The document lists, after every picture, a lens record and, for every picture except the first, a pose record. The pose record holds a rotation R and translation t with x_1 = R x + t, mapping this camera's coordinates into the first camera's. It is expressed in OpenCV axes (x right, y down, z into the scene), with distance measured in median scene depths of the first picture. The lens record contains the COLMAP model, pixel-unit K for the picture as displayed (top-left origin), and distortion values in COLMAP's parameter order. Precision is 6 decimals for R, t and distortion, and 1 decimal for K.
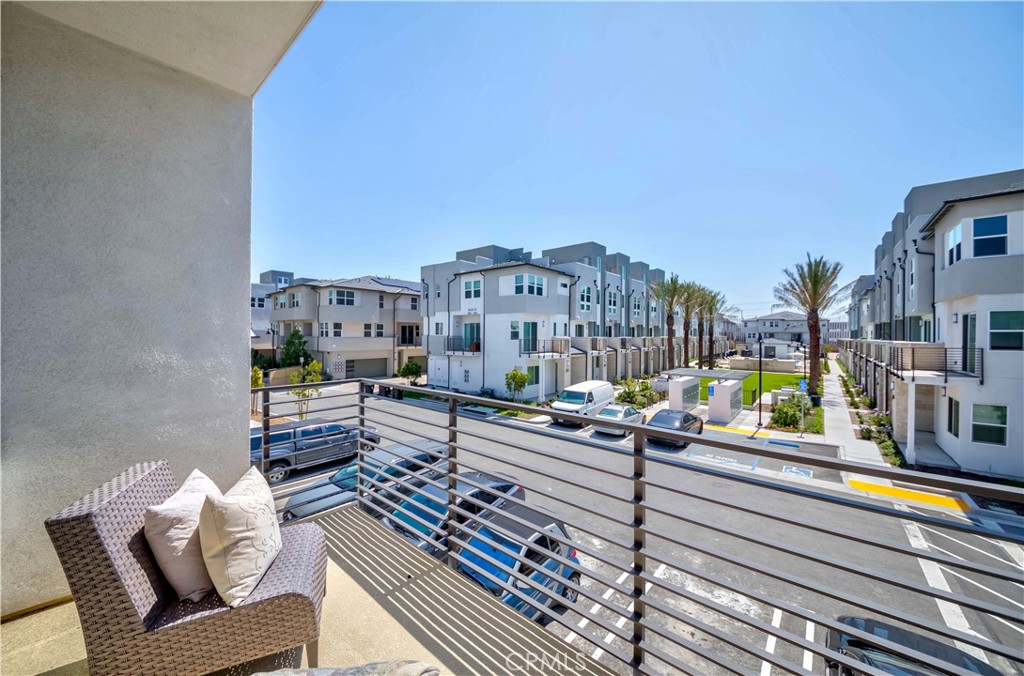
lens RADIAL K [[365.1, 0, 507.8], [0, 365.1, 337.3], [0, 0, 1]] dist [0.000992, 0.000012]
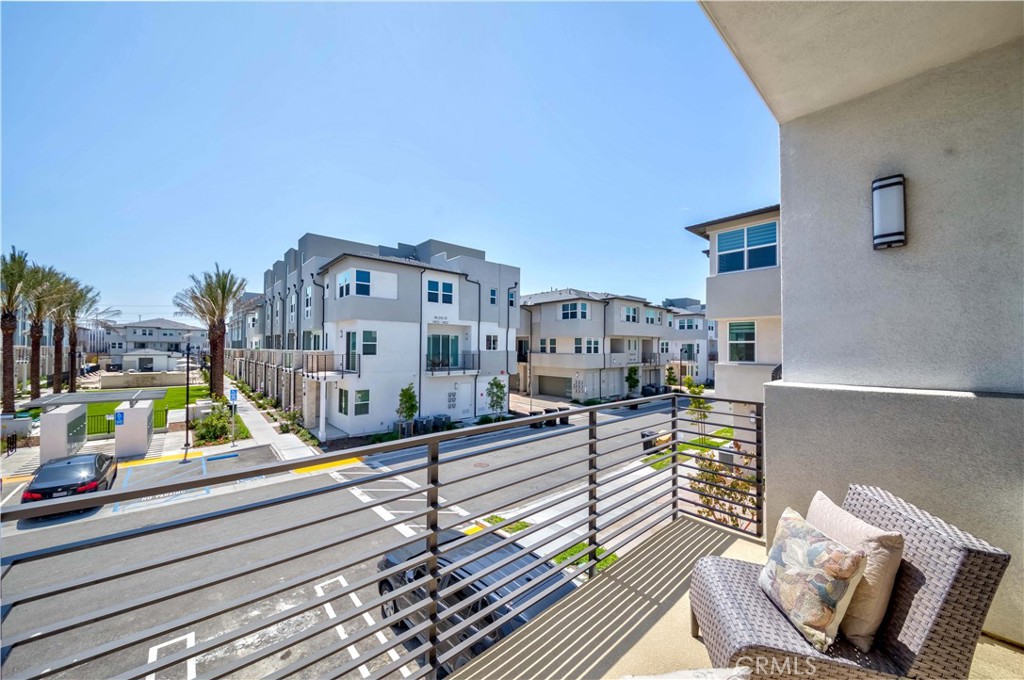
lens RADIAL K [[373.9, 0, 504.1], [0, 373.9, 340.2], [0, 0, 1]] dist [0.005546, 0.000929]
pose [[0.160579, 0.014053, 0.986923, -0.106412], [0.004012, 0.999881, -0.014891, -0.001766], [-0.987015, 0.006350, 0.160503, 0.089105]]
